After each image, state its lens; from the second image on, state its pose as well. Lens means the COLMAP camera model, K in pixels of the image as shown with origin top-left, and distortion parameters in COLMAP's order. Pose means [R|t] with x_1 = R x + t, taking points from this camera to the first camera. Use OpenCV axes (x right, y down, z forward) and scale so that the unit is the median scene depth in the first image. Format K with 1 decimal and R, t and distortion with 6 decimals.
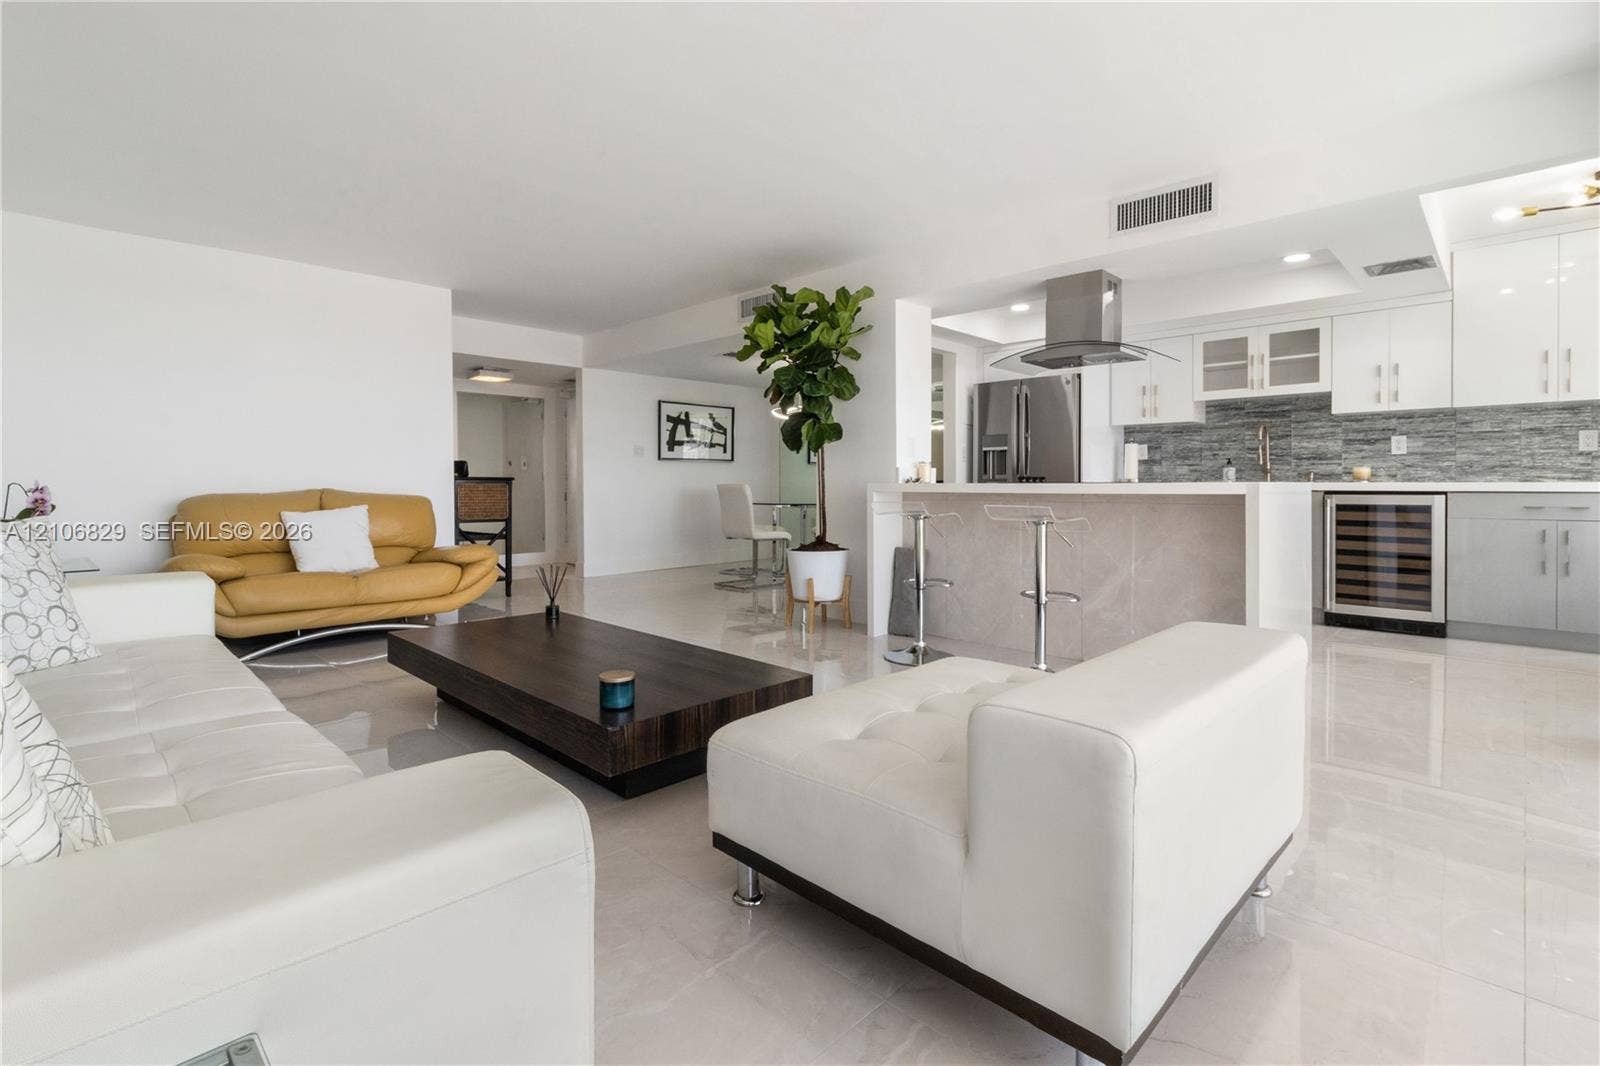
lens RADIAL K [[737.5, 0, 804.0], [0, 737.5, 497.7], [0, 0, 1]] dist [-0.005604, 0.001124]
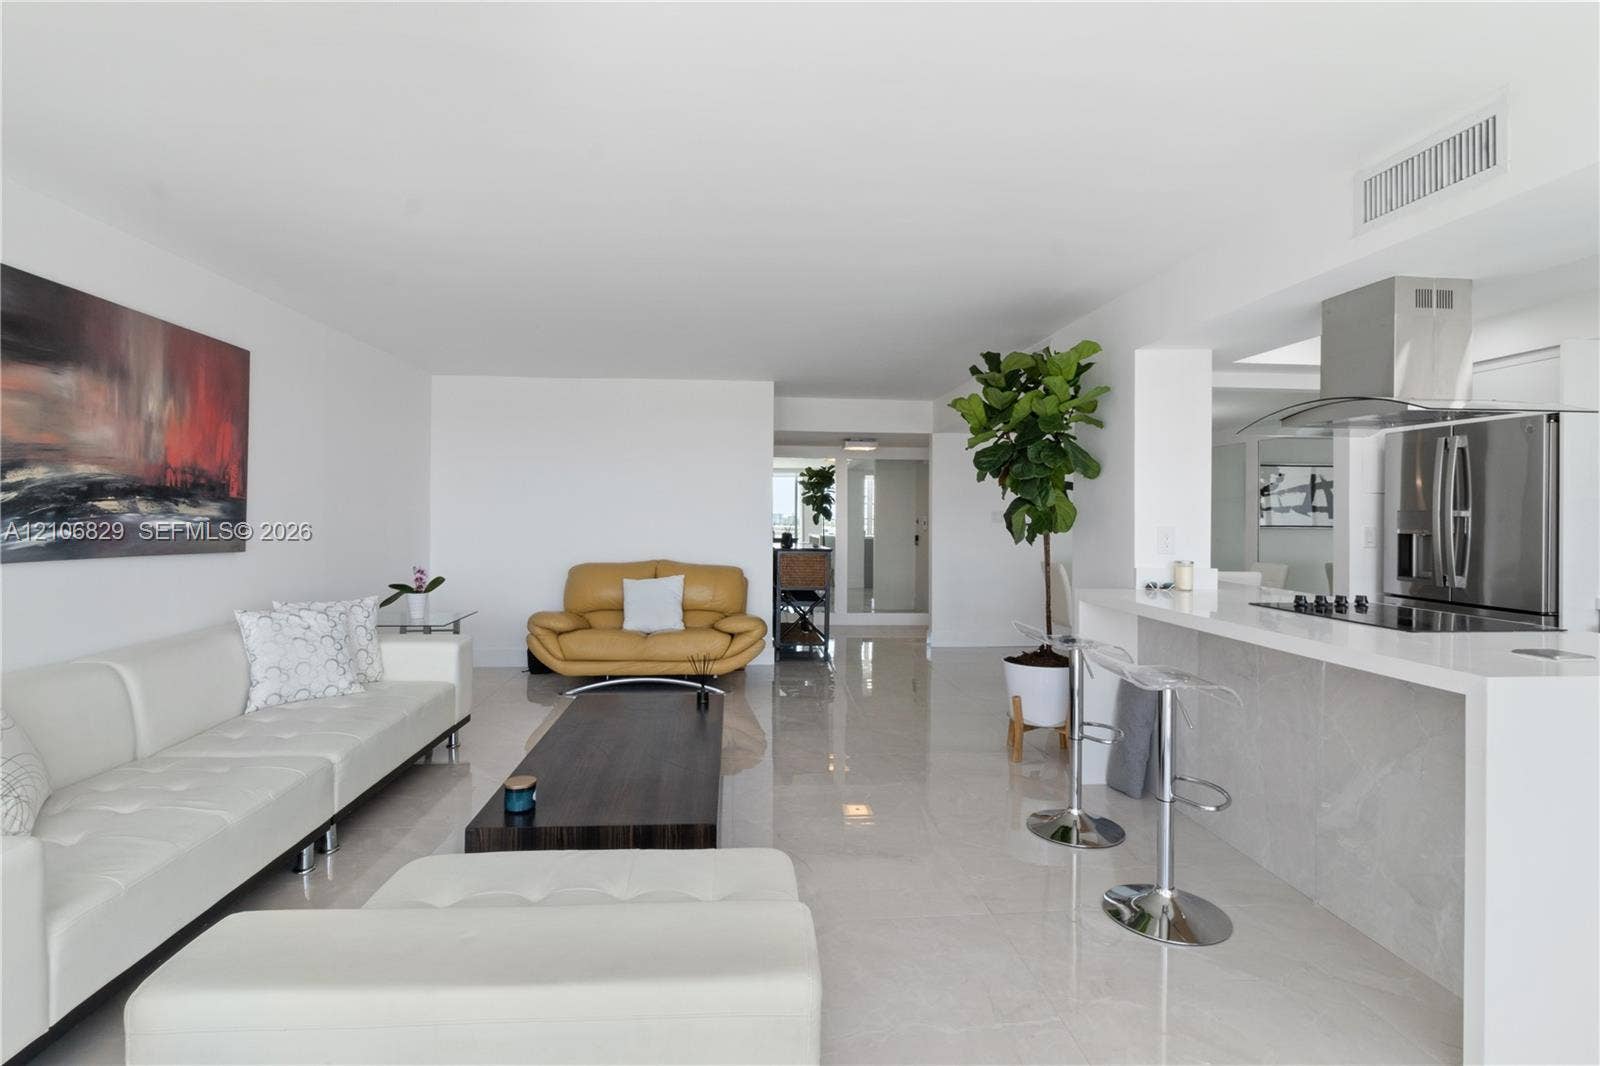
lens RADIAL K [[794.7, 0, 841.8], [0, 794.7, 509.0], [0, 0, 1]] dist [-0.006433, 0.002074]
pose [[0.759788, 0.009337, -0.650104, 0.285017], [-0.025189, 0.999569, -0.015083, -0.054475], [0.649683, 0.027835, 0.759695, 0.116664]]
